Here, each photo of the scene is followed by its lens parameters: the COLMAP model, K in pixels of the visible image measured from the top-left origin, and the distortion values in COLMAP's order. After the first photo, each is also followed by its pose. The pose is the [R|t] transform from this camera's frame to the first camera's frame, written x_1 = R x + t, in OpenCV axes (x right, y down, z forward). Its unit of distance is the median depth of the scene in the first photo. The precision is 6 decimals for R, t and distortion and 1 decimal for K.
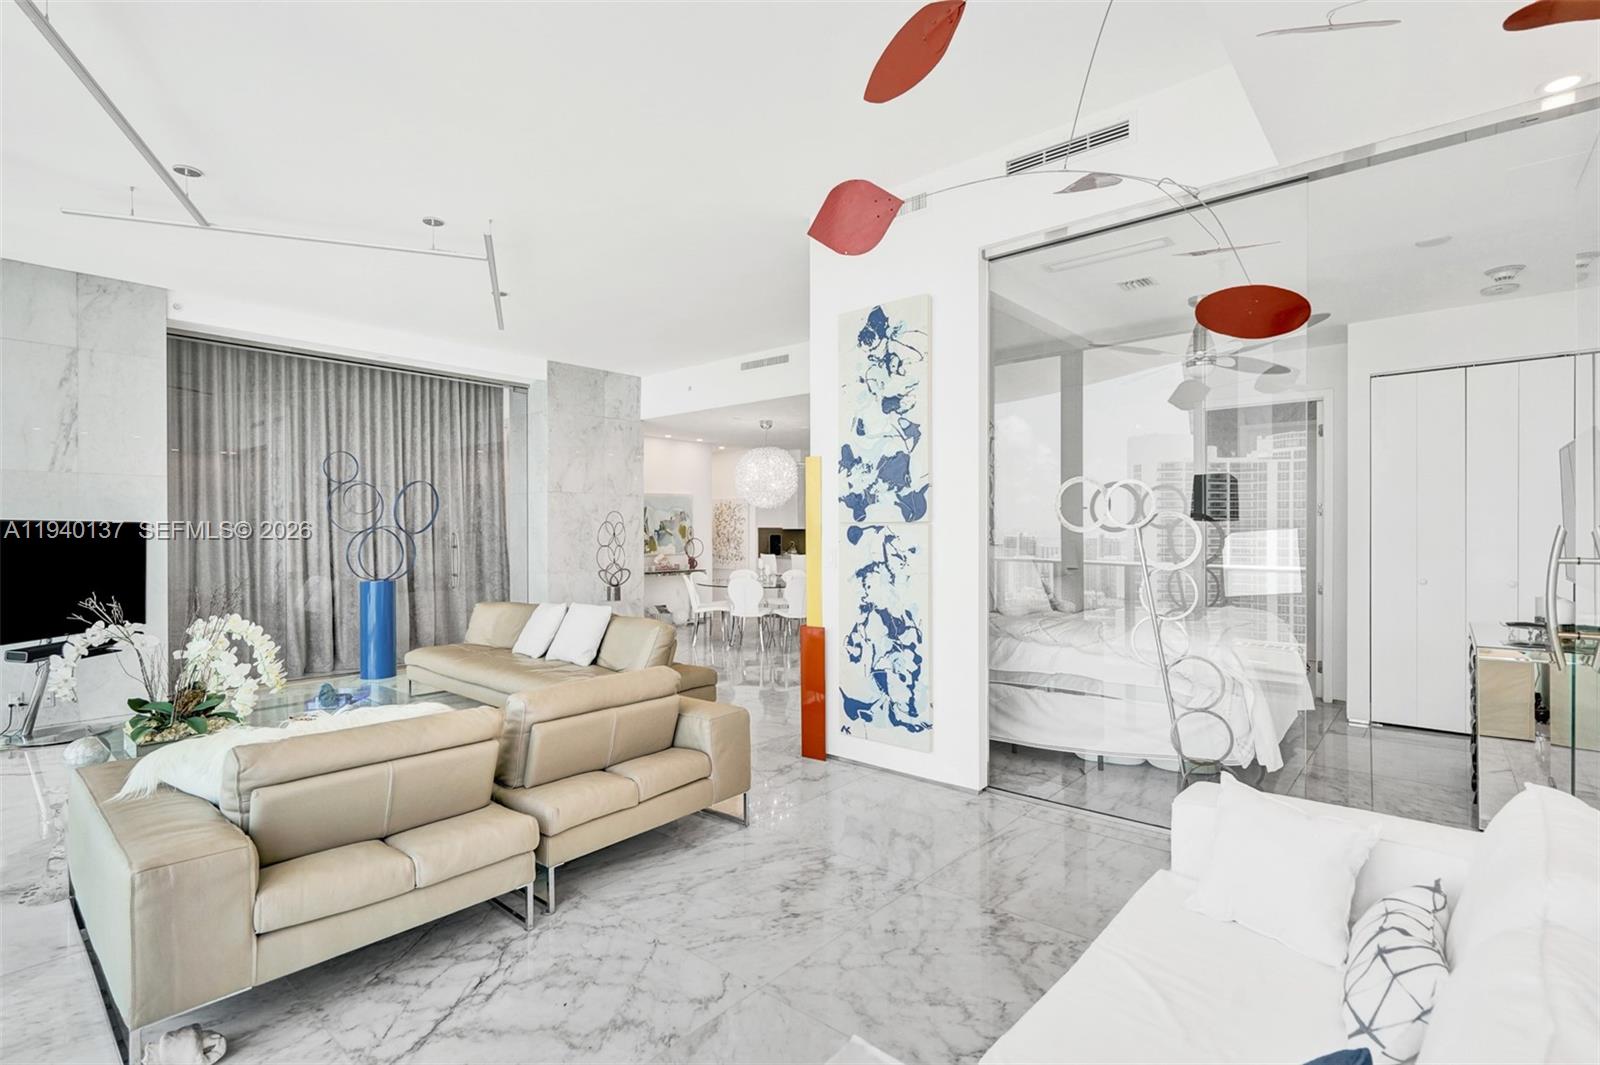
lens RADIAL K [[741.9, 0, 797.4], [0, 741.9, 537.2], [0, 0, 1]] dist [-0.002036, -0.001180]
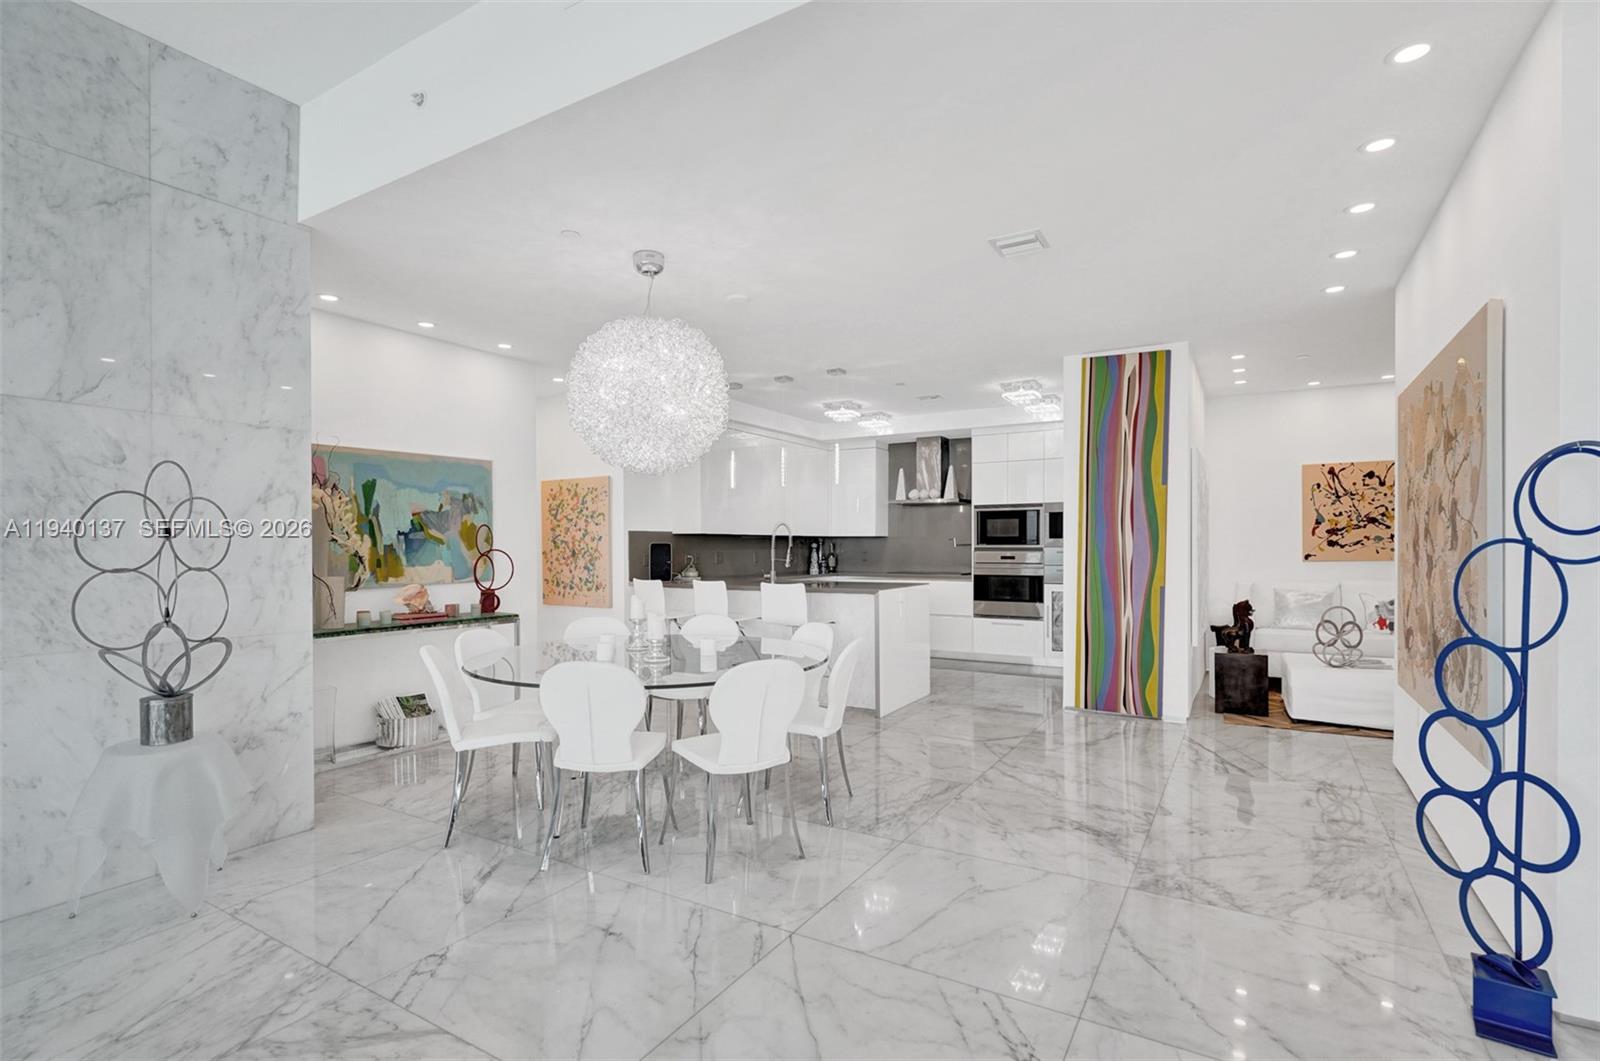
lens RADIAL K [[748.1, 0, 800.0], [0, 748.1, 551.0], [0, 0, 1]] dist [0.002688, 0.000130]
pose [[0.985405, 0.000125, 0.170227, -0.026423], [0.000077, 0.999999, -0.001179, 0.003062], [-0.170227, 0.001175, 0.985404, 0.501887]]
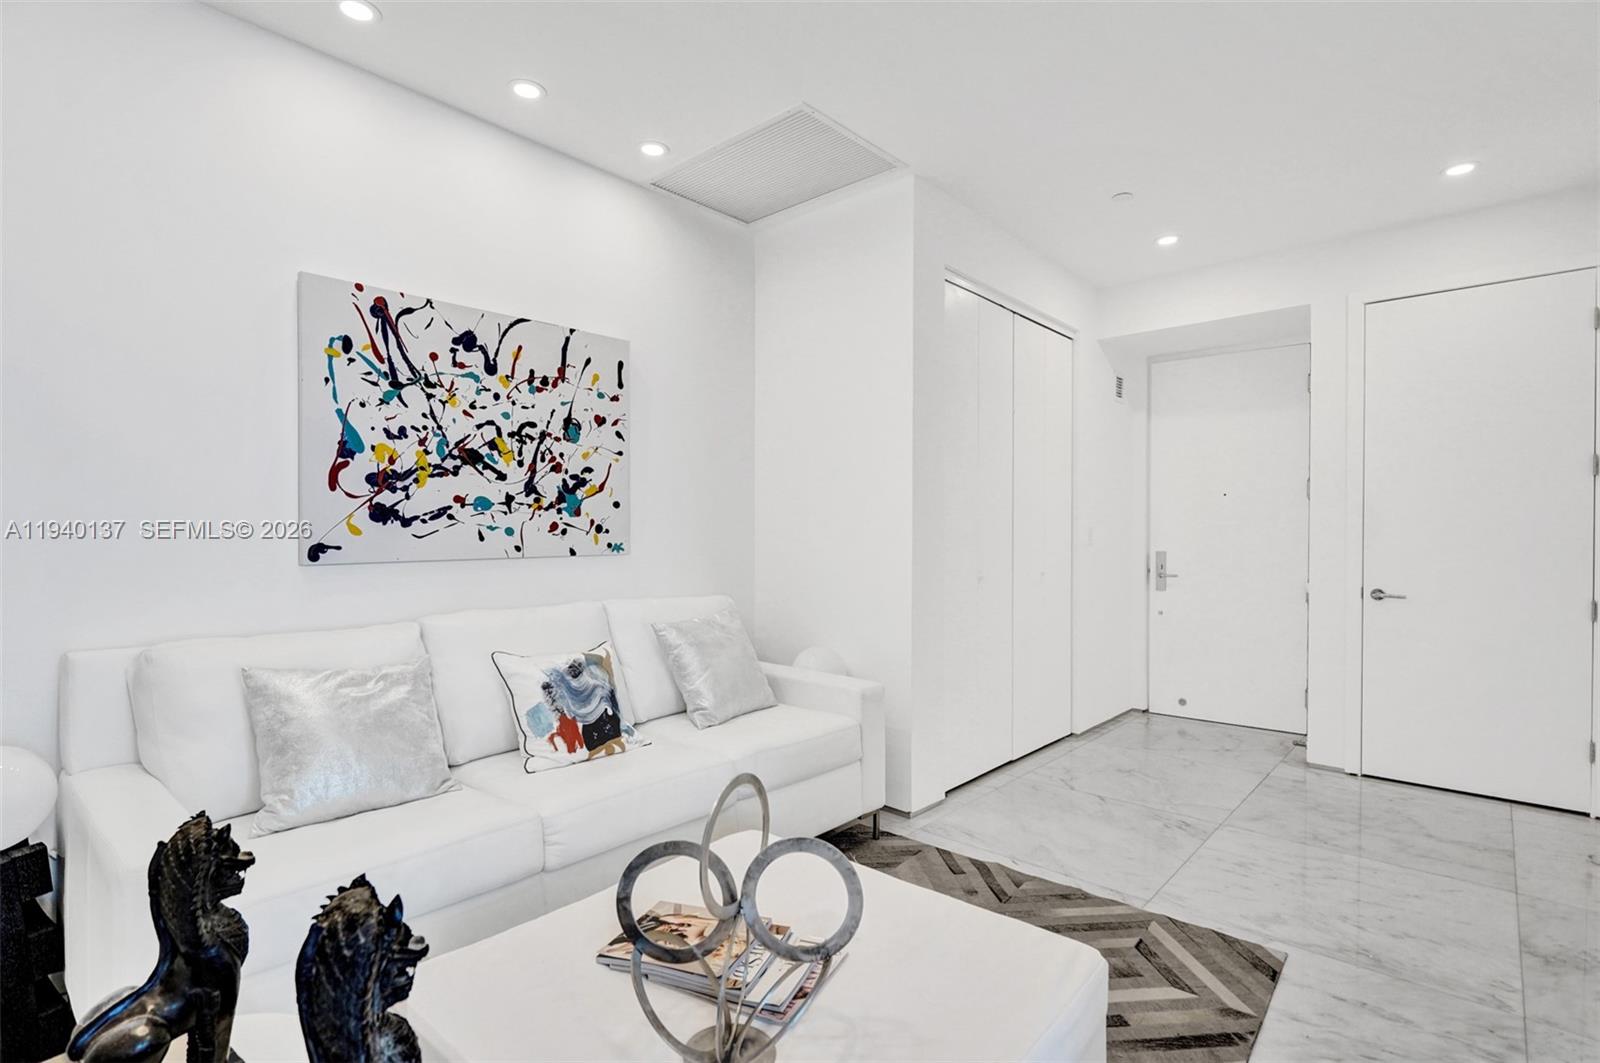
lens RADIAL K [[756.9, 0, 800.9], [0, 756.9, 539.5], [0, 0, 1]] dist [-0.003269, -0.000796]
pose [[0.021257, -0.006009, 0.999756, 0.076623], [0.004392, 0.999973, 0.005916, 0.003071], [-0.999764, 0.004265, 0.021283, 0.633475]]
